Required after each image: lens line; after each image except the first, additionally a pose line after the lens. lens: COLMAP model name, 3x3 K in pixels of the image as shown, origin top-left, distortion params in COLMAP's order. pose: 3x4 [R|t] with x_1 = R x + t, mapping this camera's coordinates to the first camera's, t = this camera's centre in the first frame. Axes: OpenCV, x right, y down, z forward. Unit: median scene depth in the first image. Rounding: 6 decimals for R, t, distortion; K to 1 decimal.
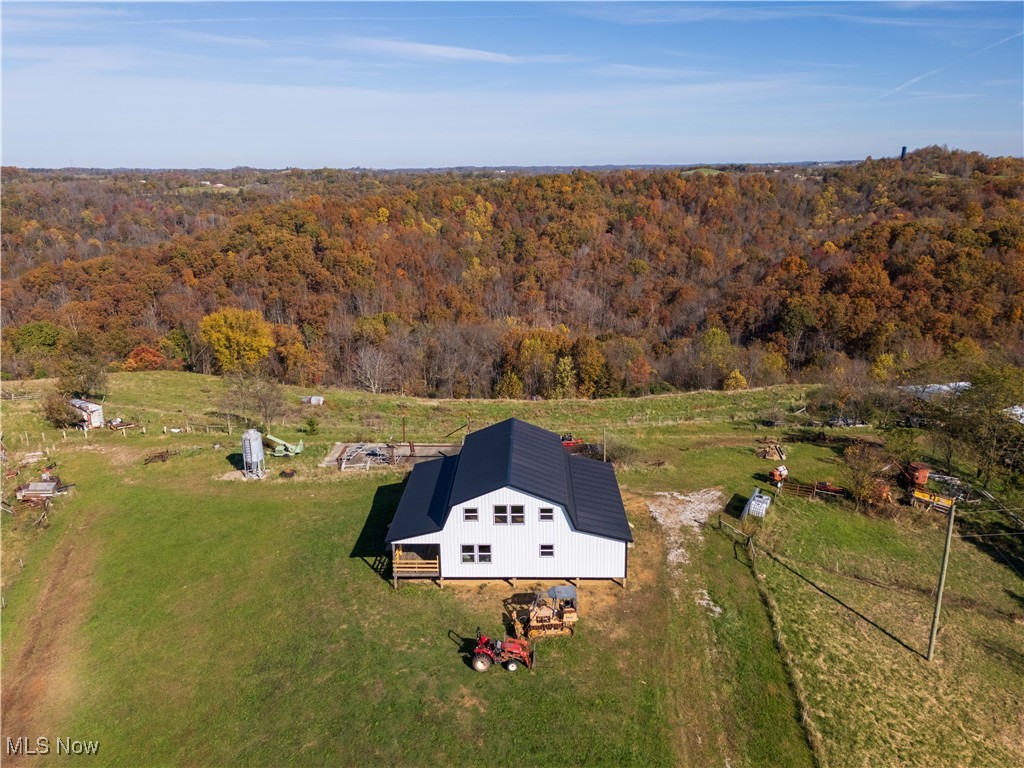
lens RADIAL K [[751.5, 0, 514.7], [0, 751.5, 378.3], [0, 0, 1]] dist [0.057235, -0.040158]
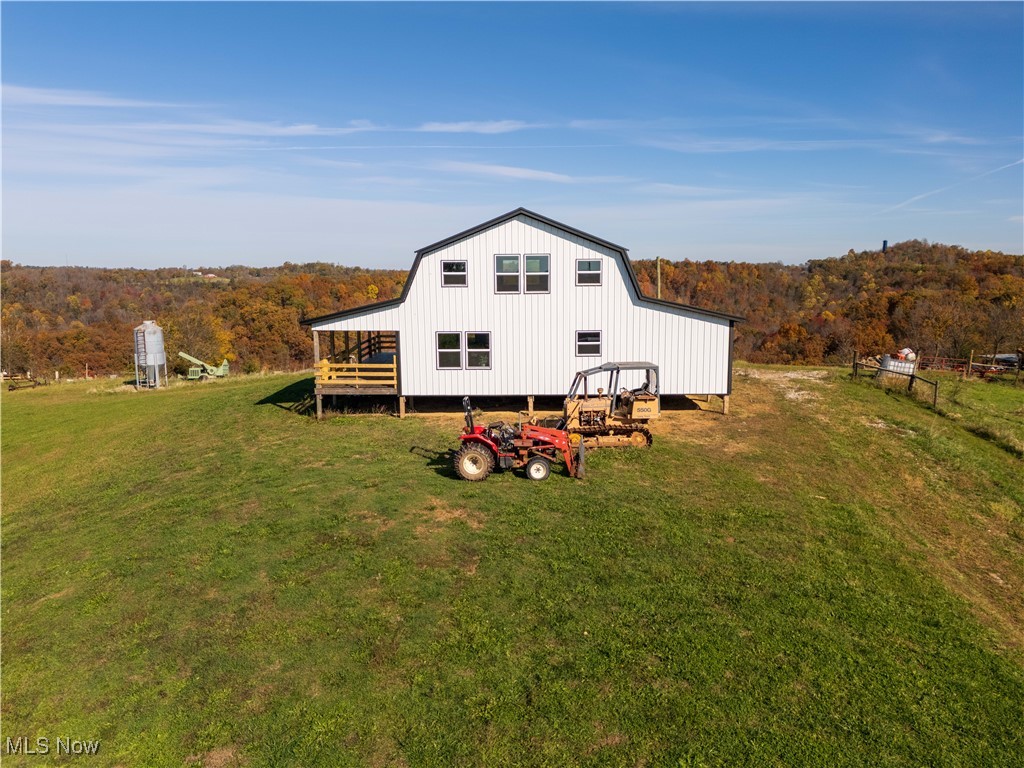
lens RADIAL K [[751.5, 0, 514.6], [0, 751.5, 378.9], [0, 0, 1]] dist [0.057235, -0.040158]
pose [[0.999890, 0.003085, 0.014499, -0.002719], [-0.001172, 0.991496, -0.130132, 0.042430], [-0.014777, 0.130101, 0.991391, 0.057821]]
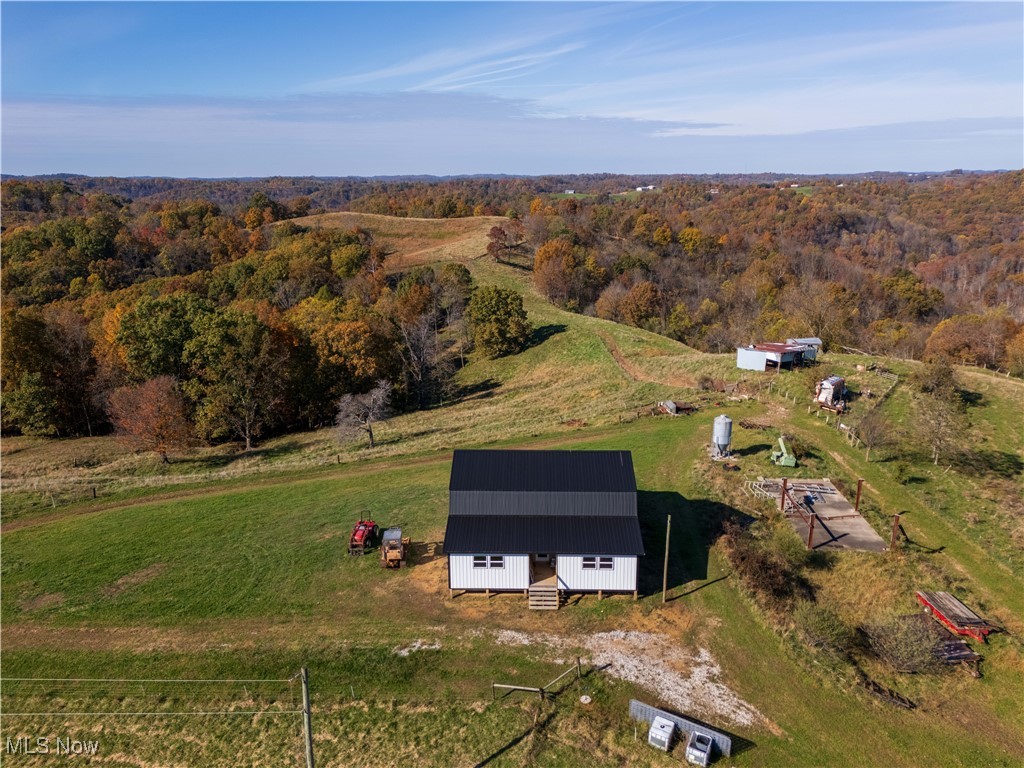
lens RADIAL K [[751.5, 0, 517.6], [0, 751.5, 385.8], [0, 0, 1]] dist [0.057235, -0.040158]
pose [[-0.004944, 0.278925, -0.960300, 0.134982], [-0.264384, 0.925776, 0.270259, -0.036696], [0.964405, 0.255224, 0.069167, 0.123727]]
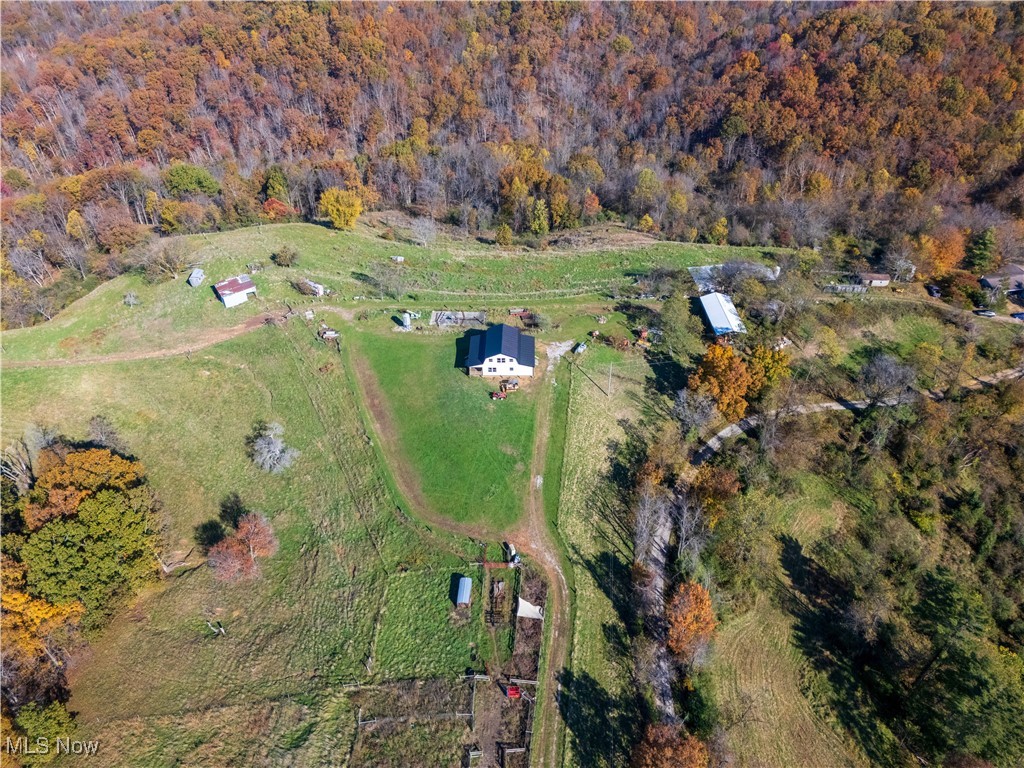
lens RADIAL K [[751.5, 0, 515.3], [0, 751.5, 382.9], [0, 0, 1]] dist [0.057235, -0.040158]
pose [[0.999996, -0.000125, 0.002685, 0.006620], [-0.000864, 0.930918, 0.365227, -0.135481], [-0.002546, -0.365228, 0.930915, -0.315100]]
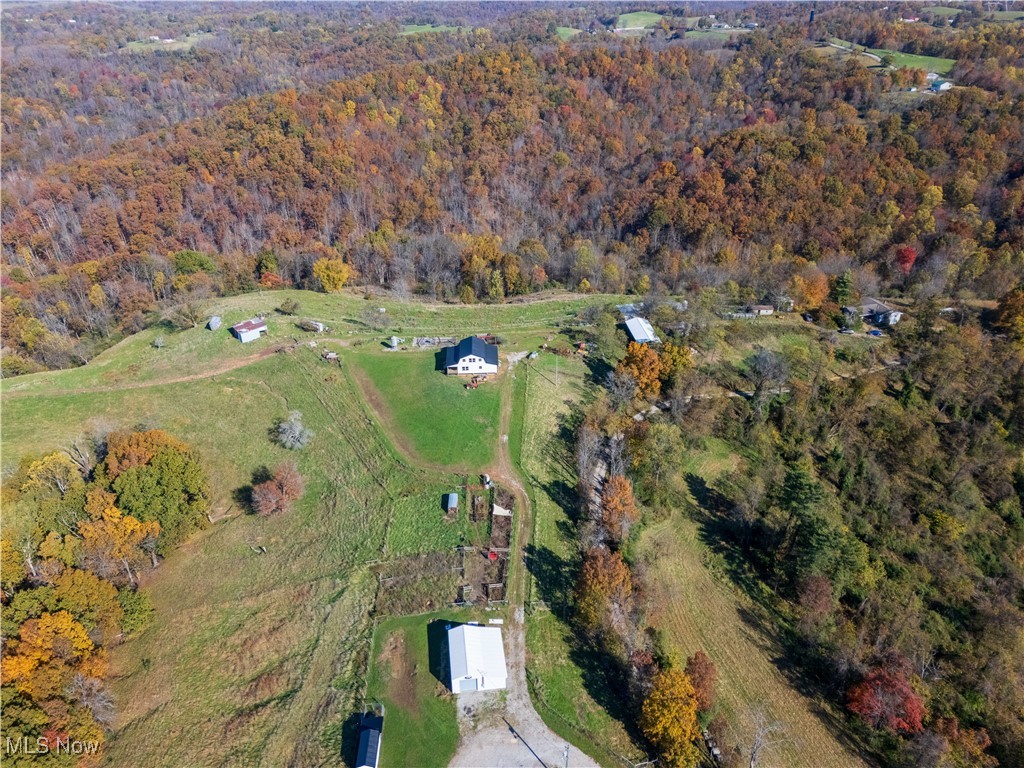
lens RADIAL K [[751.5, 0, 517.4], [0, 751.5, 380.8], [0, 0, 1]] dist [0.057235, -0.040158]
pose [[0.997491, -0.031034, 0.063629, -0.003490], [0.016372, 0.975553, 0.219155, -0.092692], [-0.068874, -0.217563, 0.973613, -0.467813]]
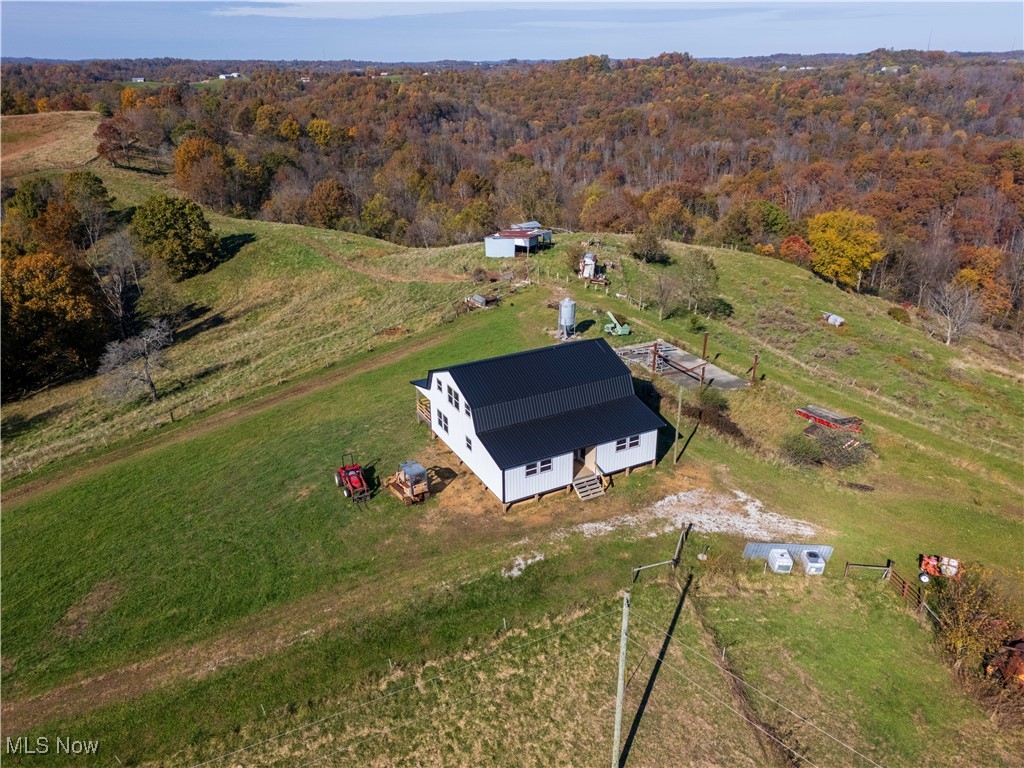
lens RADIAL K [[751.5, 0, 515.0], [0, 751.5, 381.0], [0, 0, 1]] dist [0.057235, -0.040158]
pose [[0.491106, 0.347316, -0.798865, 0.115075], [-0.234882, 0.935908, 0.262502, -0.019250], [0.838836, 0.058722, 0.541209, 0.061482]]
